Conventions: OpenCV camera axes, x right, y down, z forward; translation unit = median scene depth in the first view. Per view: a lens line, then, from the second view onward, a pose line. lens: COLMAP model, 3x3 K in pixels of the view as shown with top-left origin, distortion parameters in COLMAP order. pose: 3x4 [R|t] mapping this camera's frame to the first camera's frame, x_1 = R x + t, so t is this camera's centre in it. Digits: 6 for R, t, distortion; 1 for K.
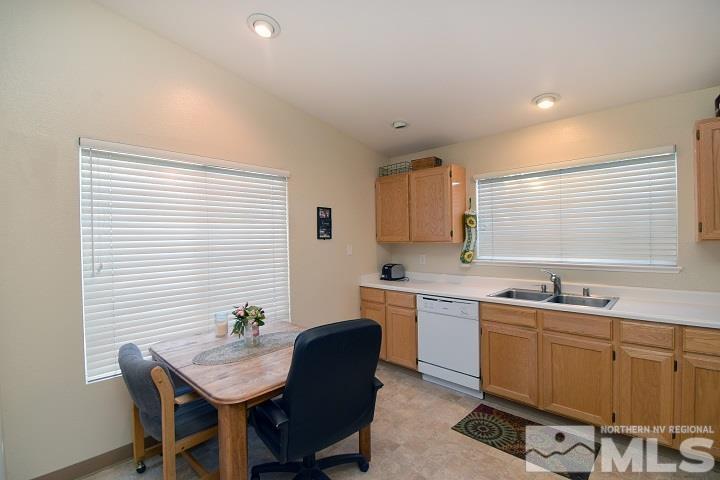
lens RADIAL K [[330.6, 0, 358.1], [0, 330.6, 241.4], [0, 0, 1]] dist [0.022797, -0.022841]
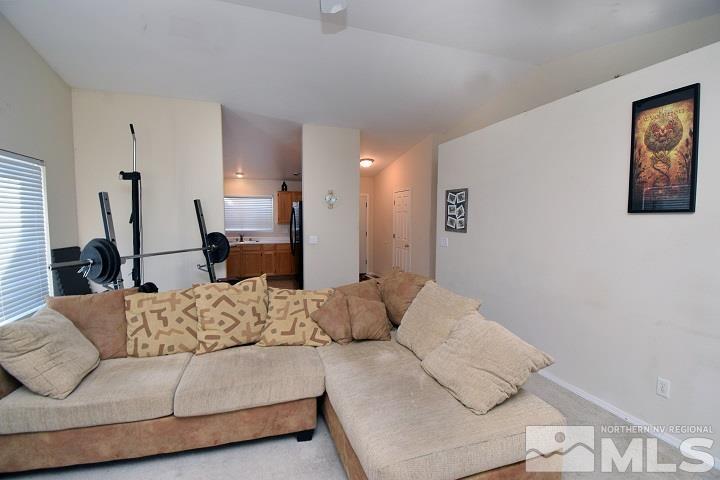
lens RADIAL K [[331.8, 0, 357.1], [0, 331.8, 243.5], [0, 0, 1]] dist [0.021097, -0.028986]
pose [[0.455345, -0.049205, 0.888954, -1.307817], [0.003563, 0.998564, 0.053447, 0.024945], [-0.890308, -0.021170, 0.454866, -1.038271]]
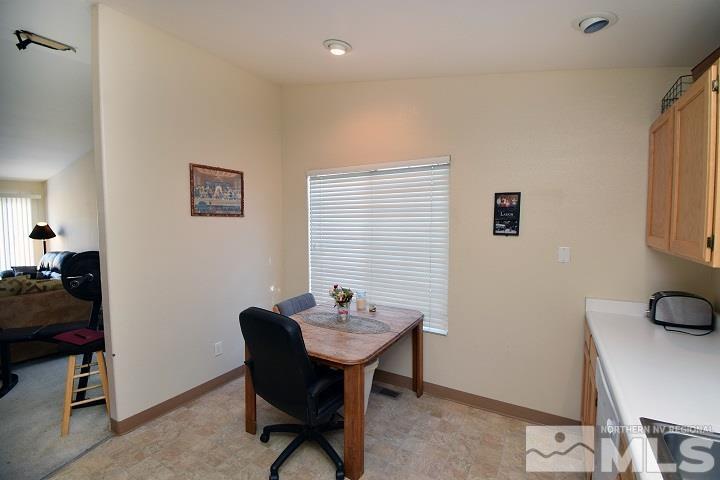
lens RADIAL K [[330.6, 0, 358.1], [0, 330.6, 241.4], [0, 0, 1]] dist [0.022797, -0.022841]
pose [[0.220571, 0.072768, -0.972653, 0.625599], [-0.019063, 0.997344, 0.070292, -0.045169], [0.975185, 0.003037, 0.221373, 0.581934]]
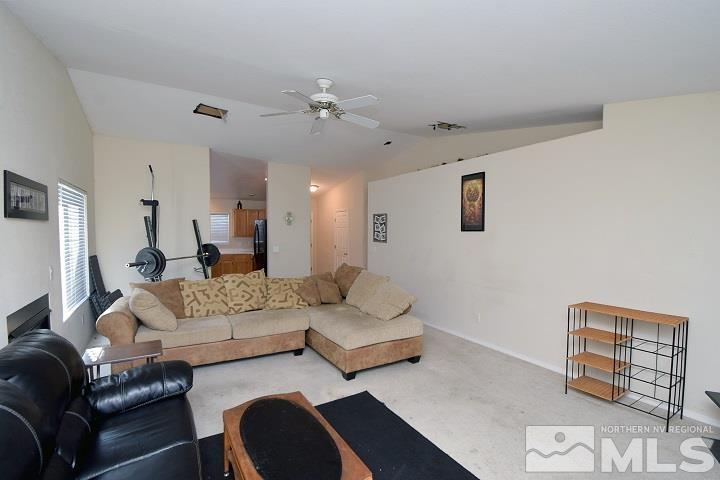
lens RADIAL K [[357.1, 0, 358.8], [0, 357.1, 241.9], [0, 0, 1]] dist [0.025937, -0.035482]
pose [[0.263222, -0.011230, 0.964670, -2.048823], [0.007716, 0.999925, 0.009535, 0.027120], [-0.964704, 0.004933, 0.263289, -1.227055]]
